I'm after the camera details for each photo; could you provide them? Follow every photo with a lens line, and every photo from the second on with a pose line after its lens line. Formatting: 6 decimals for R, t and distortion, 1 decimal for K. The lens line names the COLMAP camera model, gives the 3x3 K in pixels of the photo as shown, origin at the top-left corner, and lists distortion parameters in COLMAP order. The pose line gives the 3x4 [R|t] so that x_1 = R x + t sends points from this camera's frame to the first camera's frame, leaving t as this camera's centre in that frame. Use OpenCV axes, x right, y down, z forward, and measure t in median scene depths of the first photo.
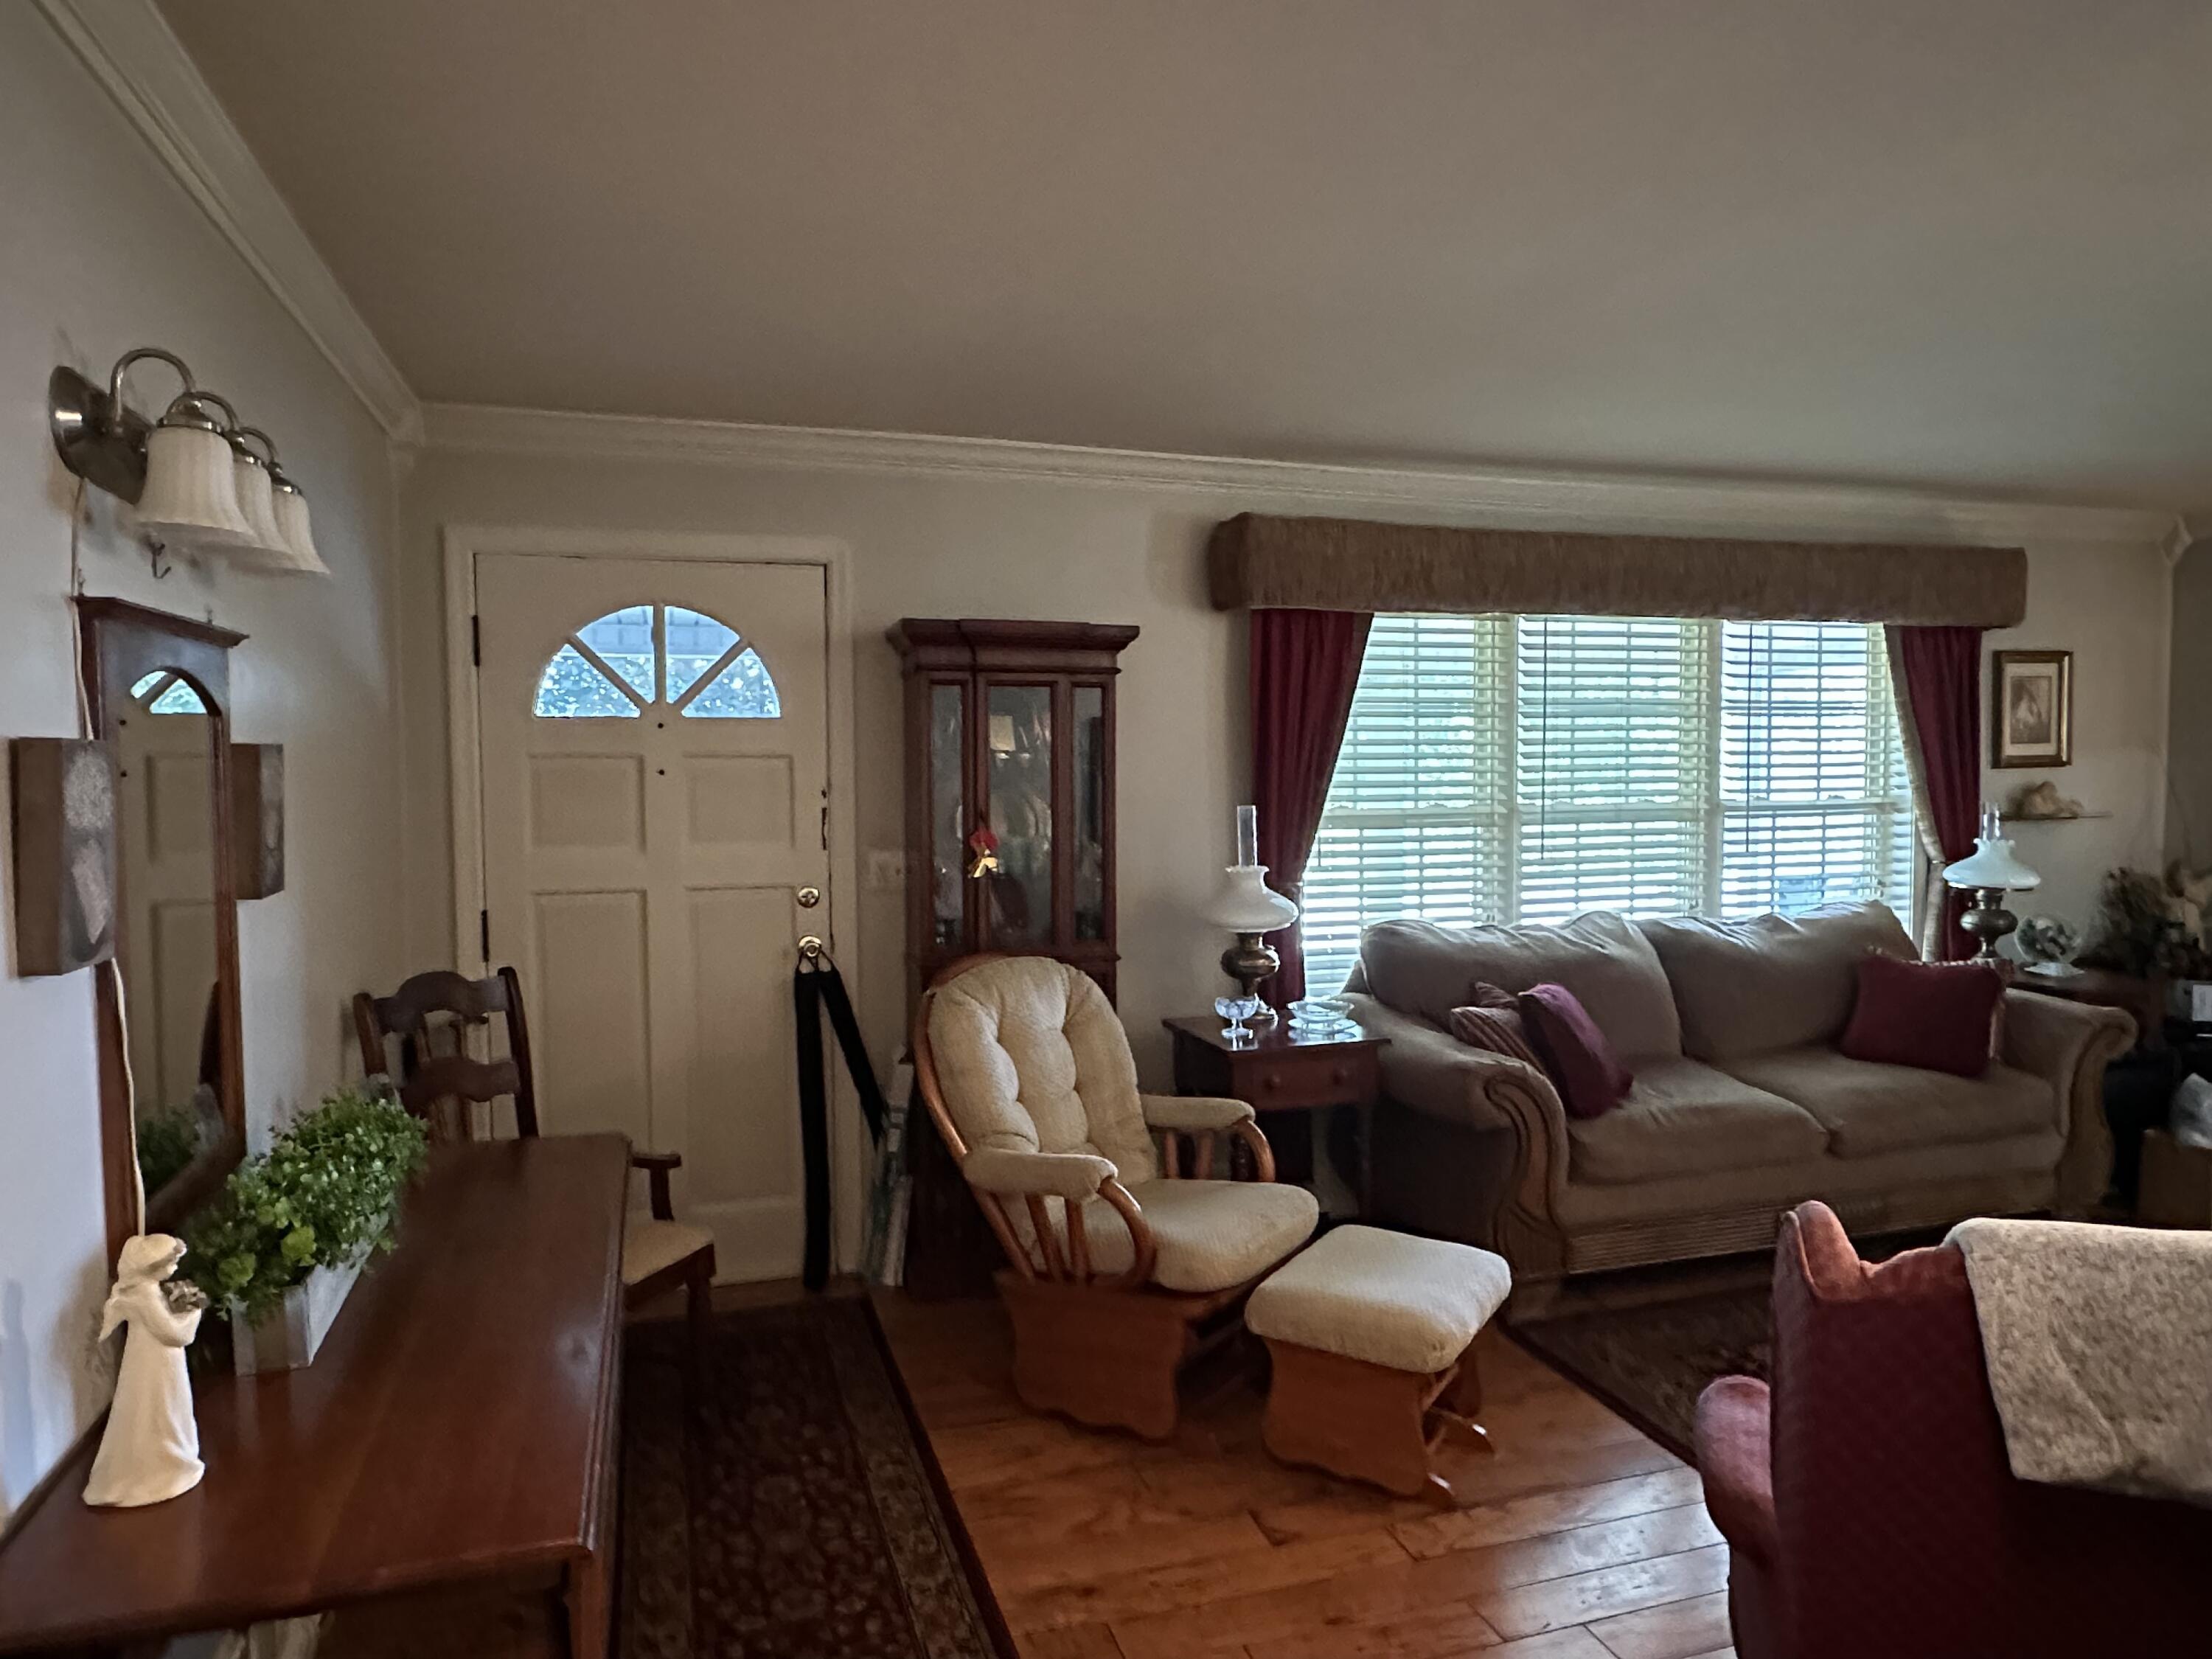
lens RADIAL K [[1400.4, 0, 1093.0], [0, 1400.4, 841.2], [0, 0, 1]] dist [-0.001366, -0.001880]
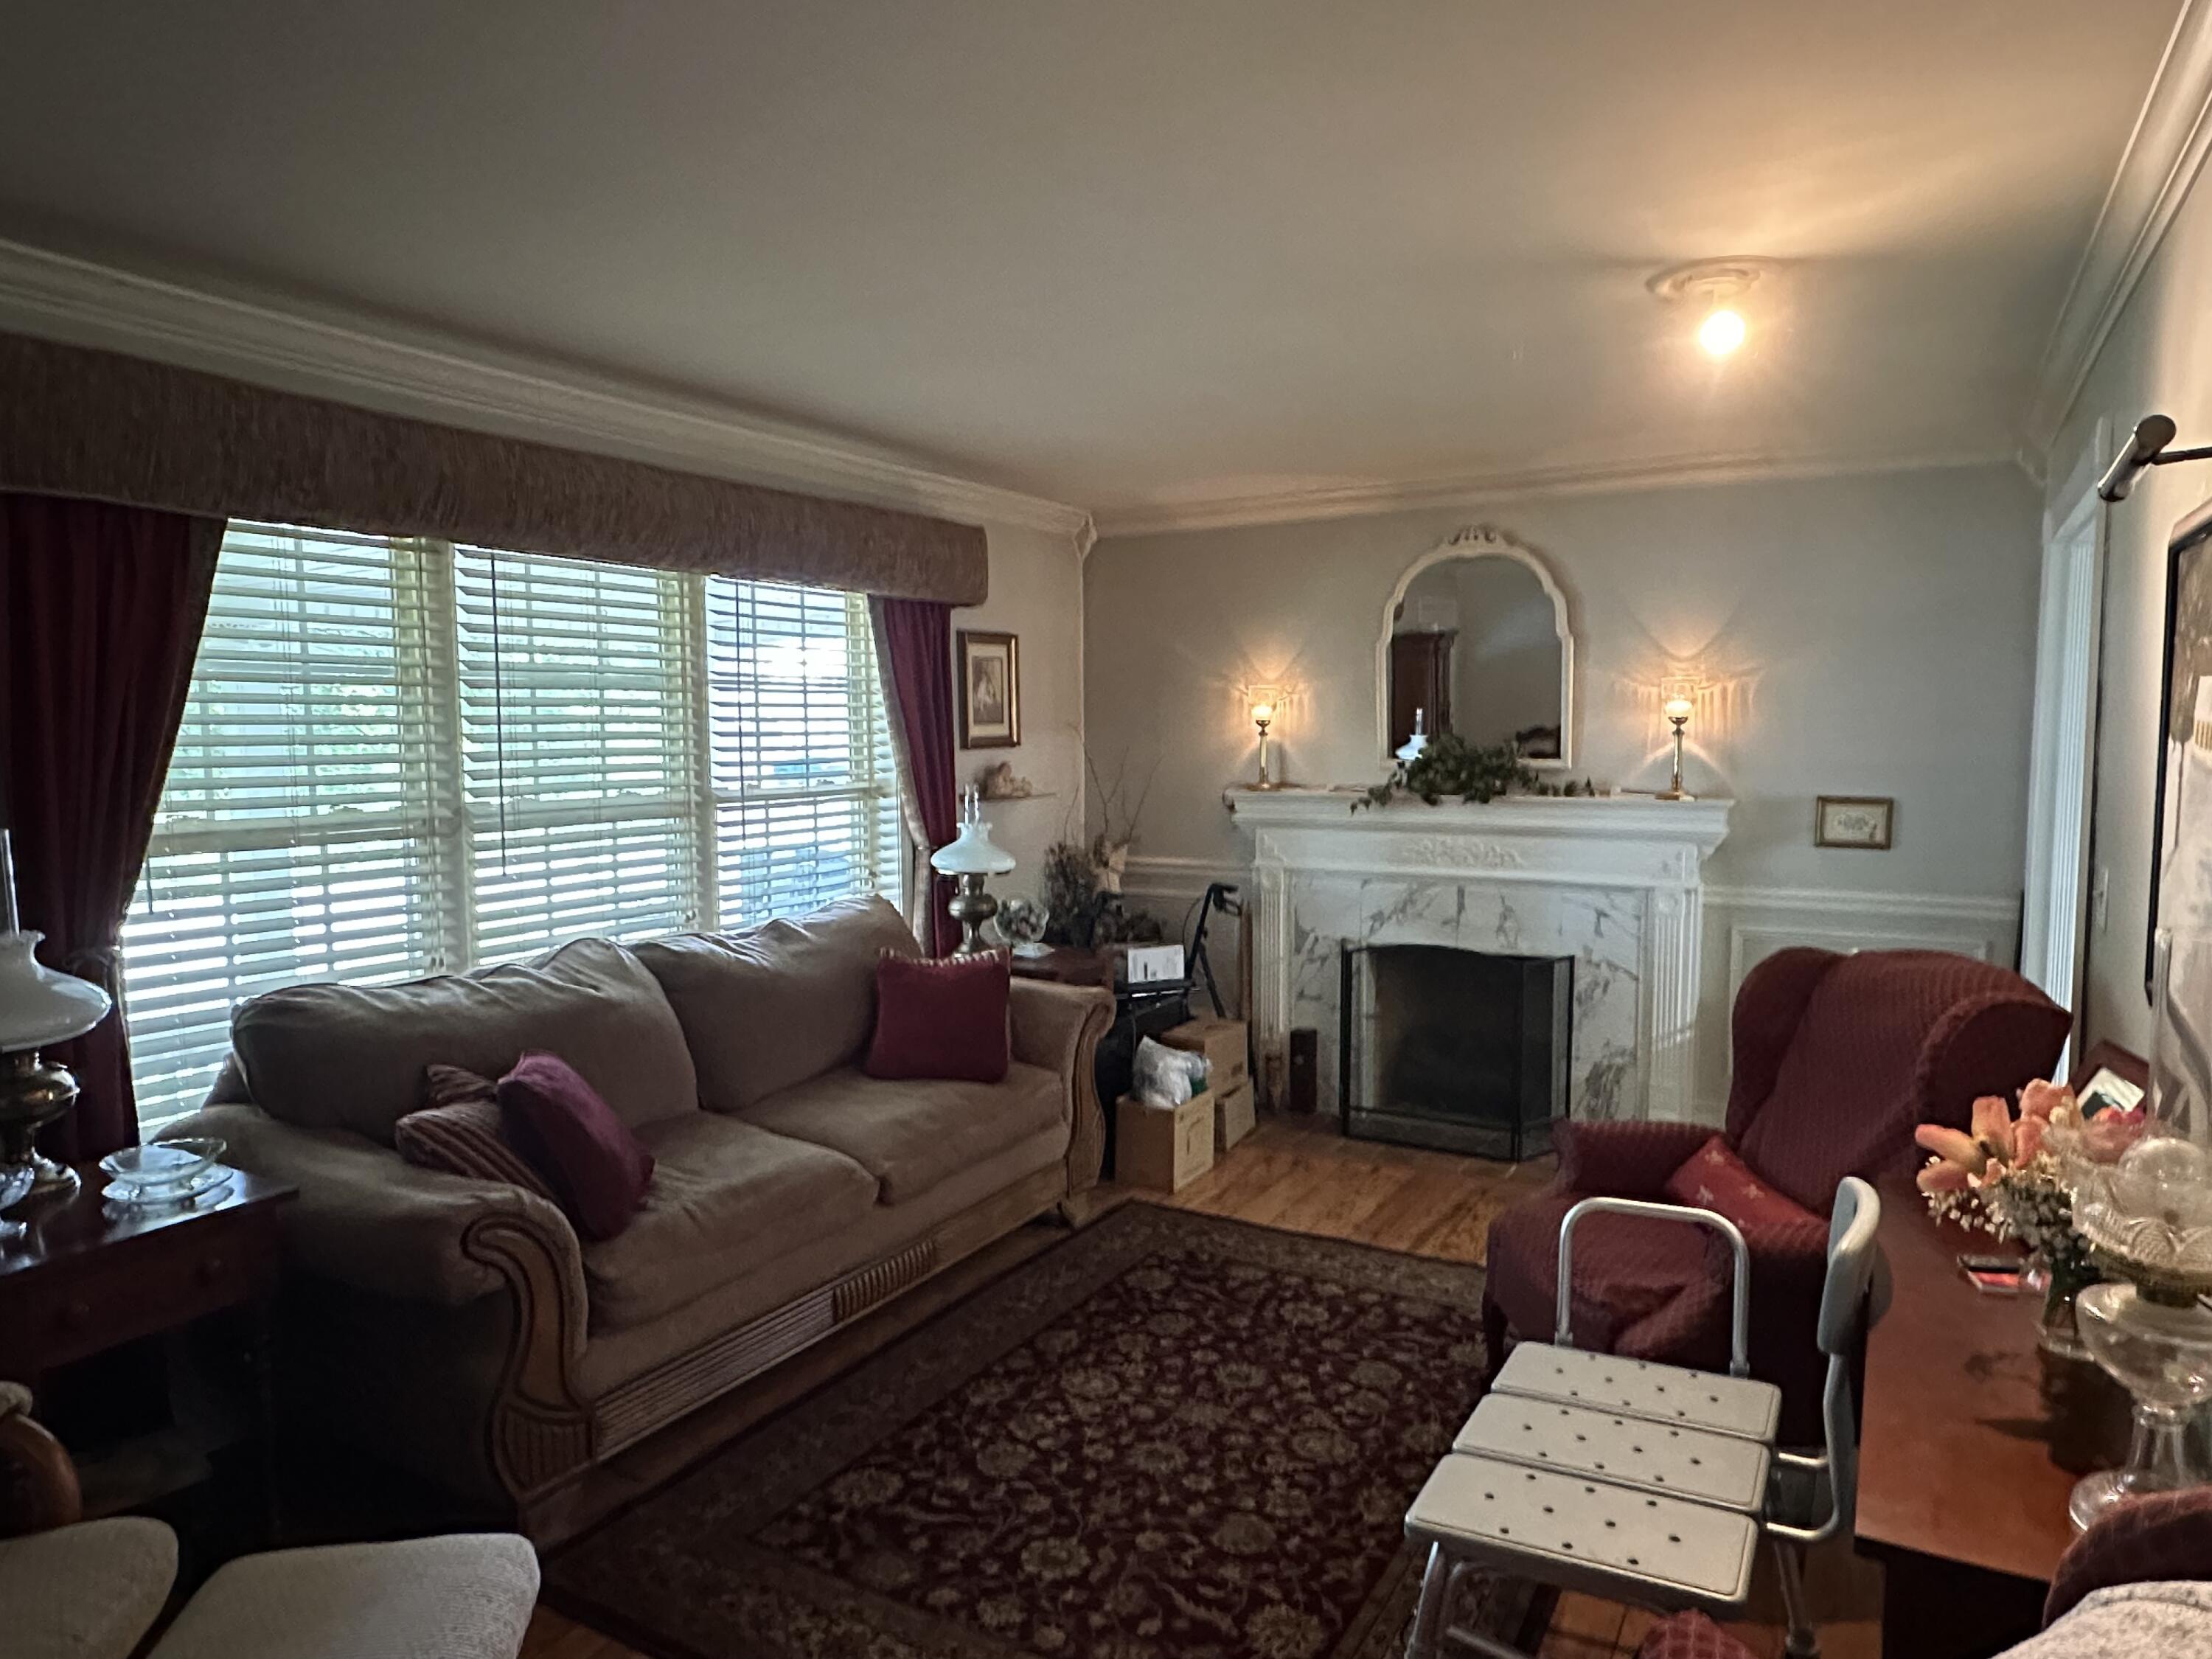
lens RADIAL K [[1400.4, 0, 1106.8], [0, 1400.4, 840.5], [0, 0, 1]] dist [-0.001366, -0.001880]
pose [[0.728785, -0.052216, 0.682748, 0.044605], [0.039567, 0.998634, 0.034140, -0.019556], [-0.683598, 0.002133, 0.729856, 0.232050]]
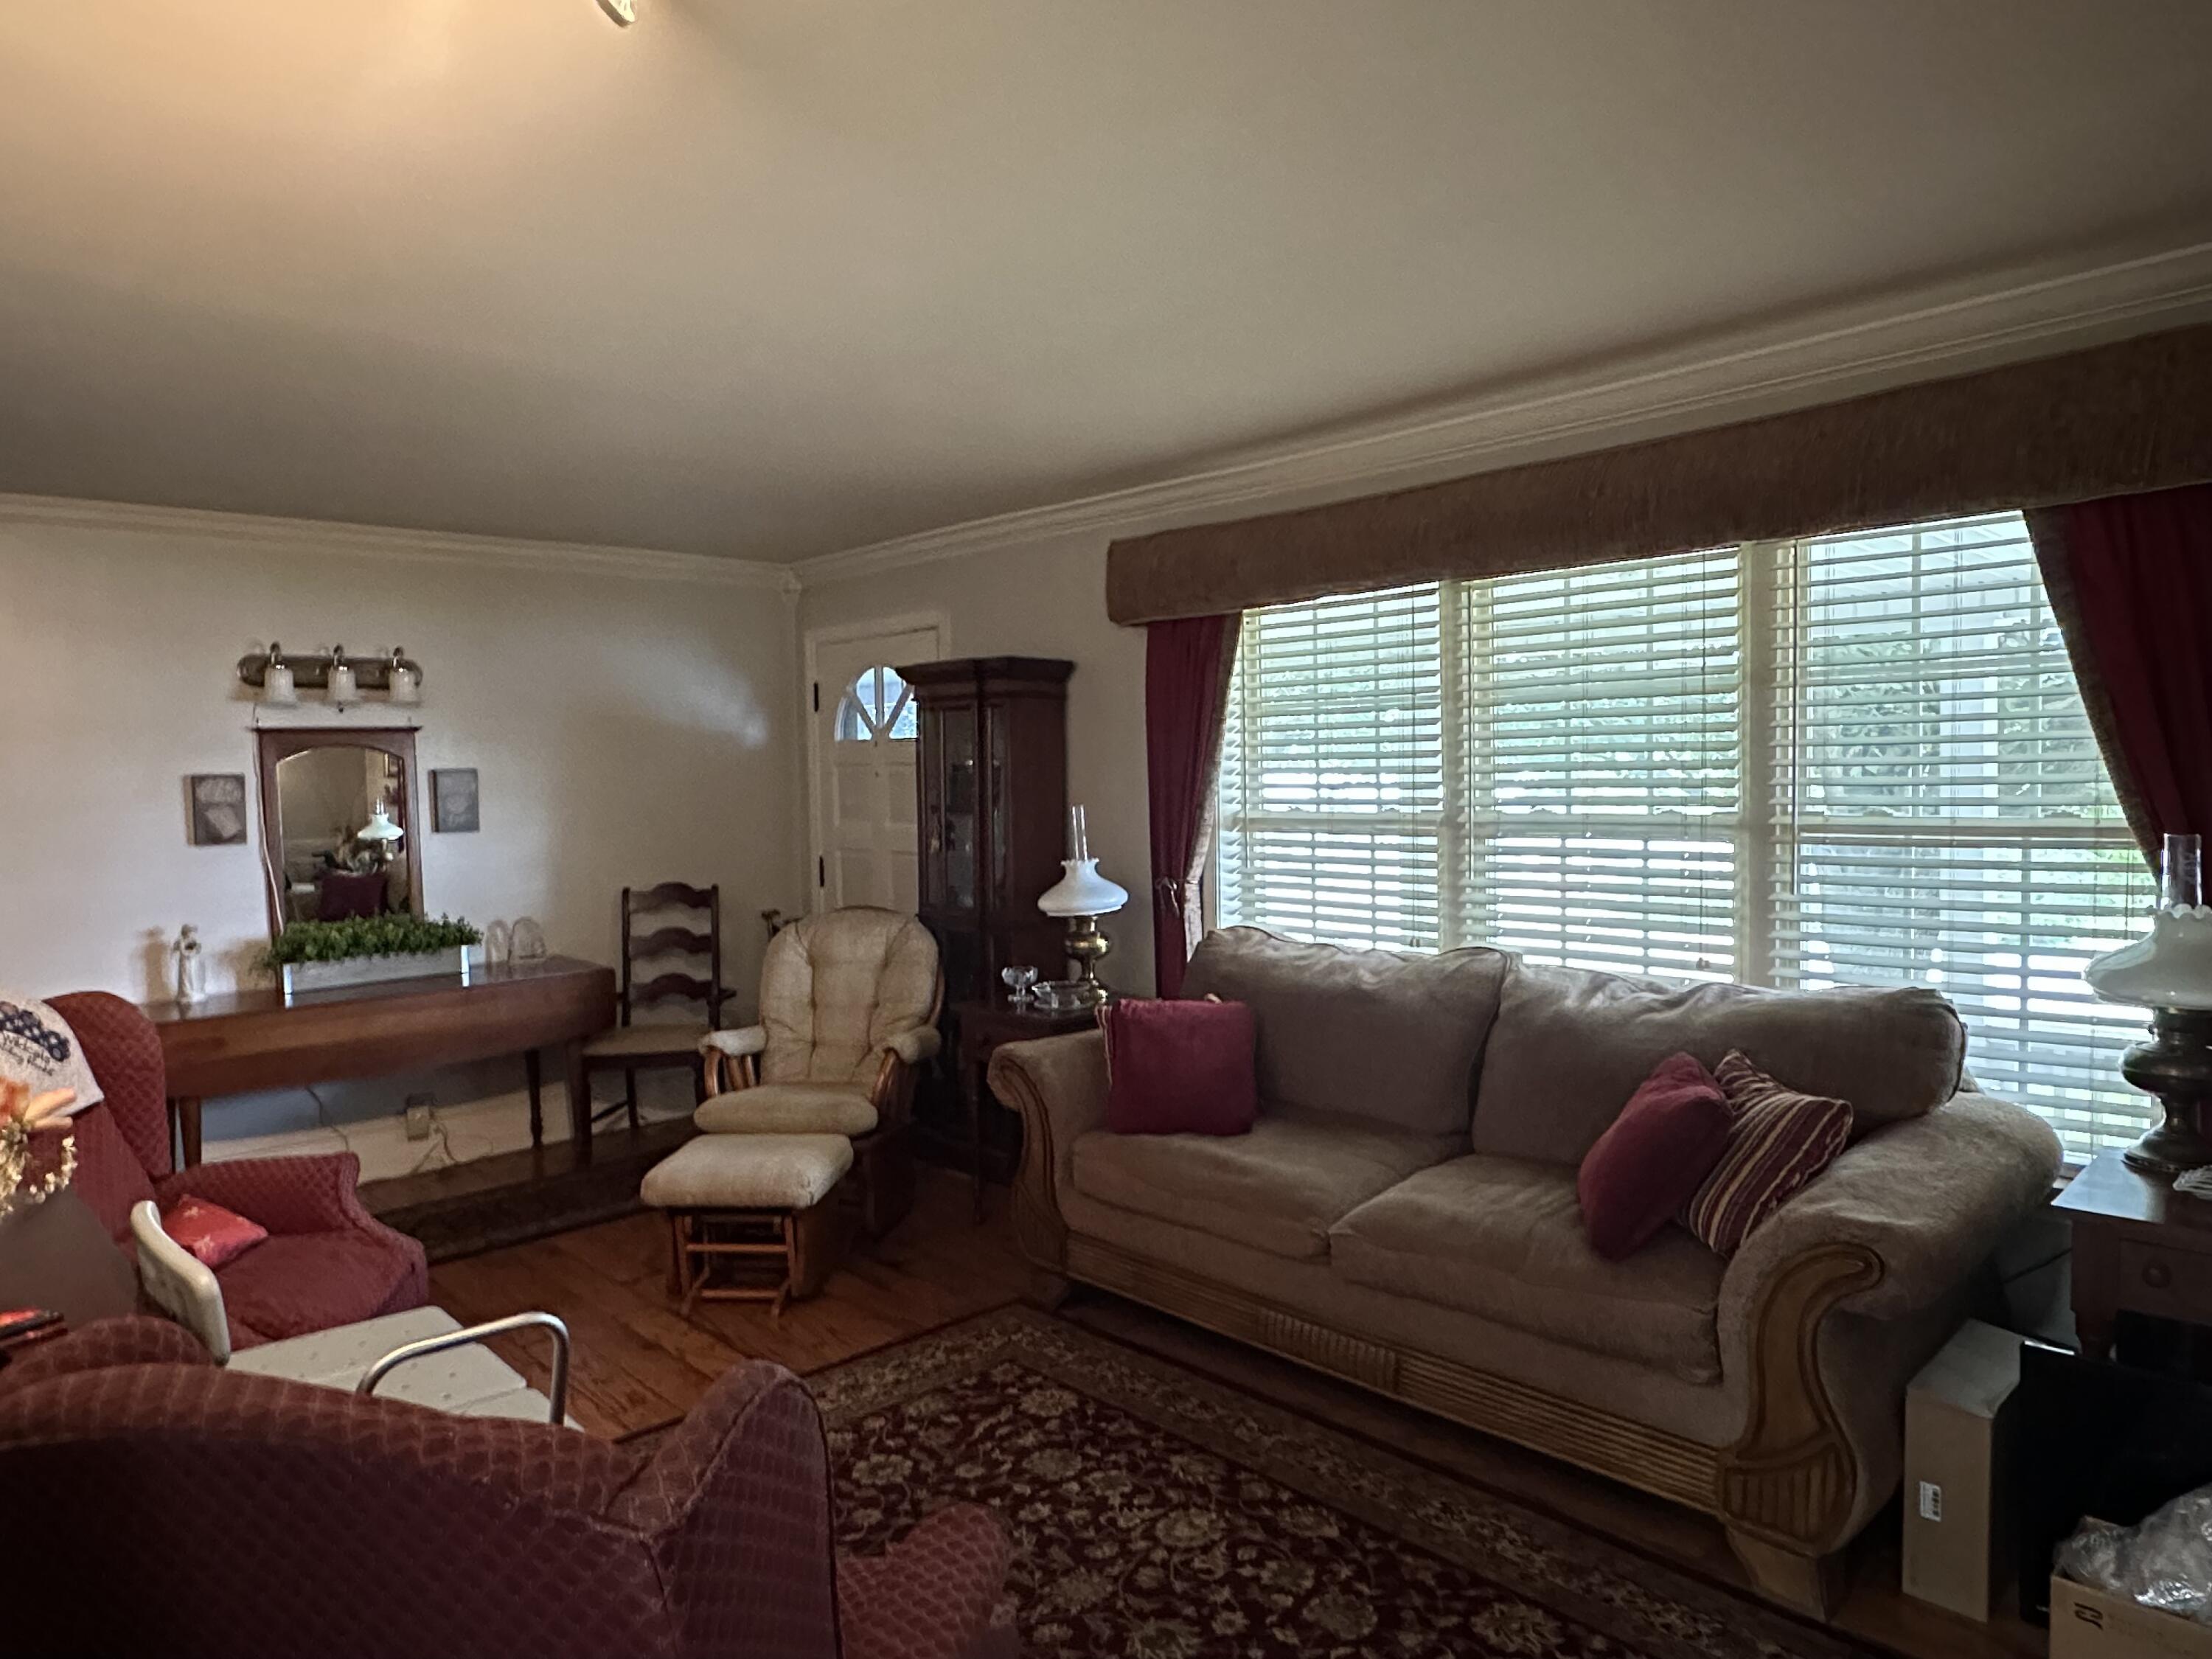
lens RADIAL K [[1400.4, 0, 1092.8], [0, 1400.4, 841.4], [0, 0, 1]] dist [-0.001366, -0.001880]
pose [[0.438777, 0.048955, -0.897262, 0.969234], [-0.027454, 0.998779, 0.041069, -0.037477], [0.898177, 0.006613, 0.439585, 0.443467]]
